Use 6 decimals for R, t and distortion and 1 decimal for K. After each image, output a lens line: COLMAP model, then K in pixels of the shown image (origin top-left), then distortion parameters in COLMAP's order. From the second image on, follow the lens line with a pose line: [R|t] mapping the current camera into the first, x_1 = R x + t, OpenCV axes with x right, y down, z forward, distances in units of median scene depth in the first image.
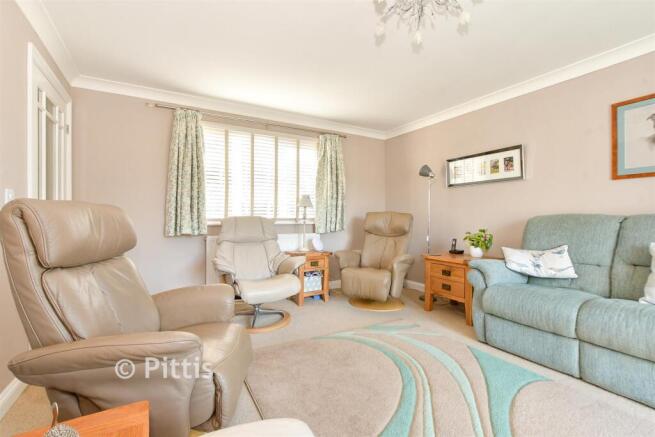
lens RADIAL K [[296.0, 0, 326.2], [0, 296.0, 217.4], [0, 0, 1]] dist [-0.001432, 0.000457]
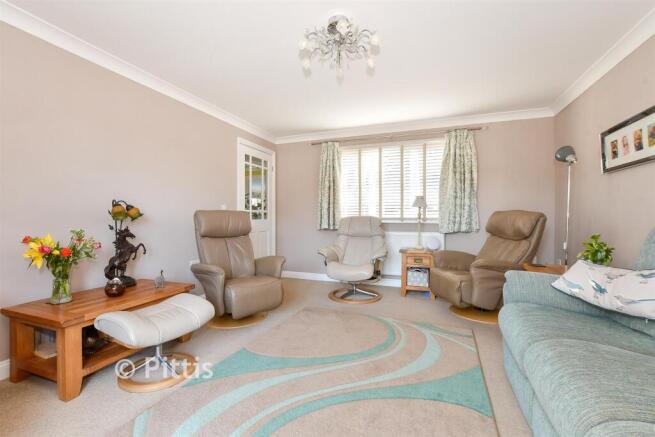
lens RADIAL K [[296.0, 0, 324.8], [0, 296.0, 219.3], [0, 0, 1]] dist [-0.001432, 0.000457]
pose [[0.629239, 0.007026, -0.777180, 0.619809], [-0.000591, 0.999963, 0.008561, -0.000818], [0.777211, -0.004927, 0.629220, 0.075020]]
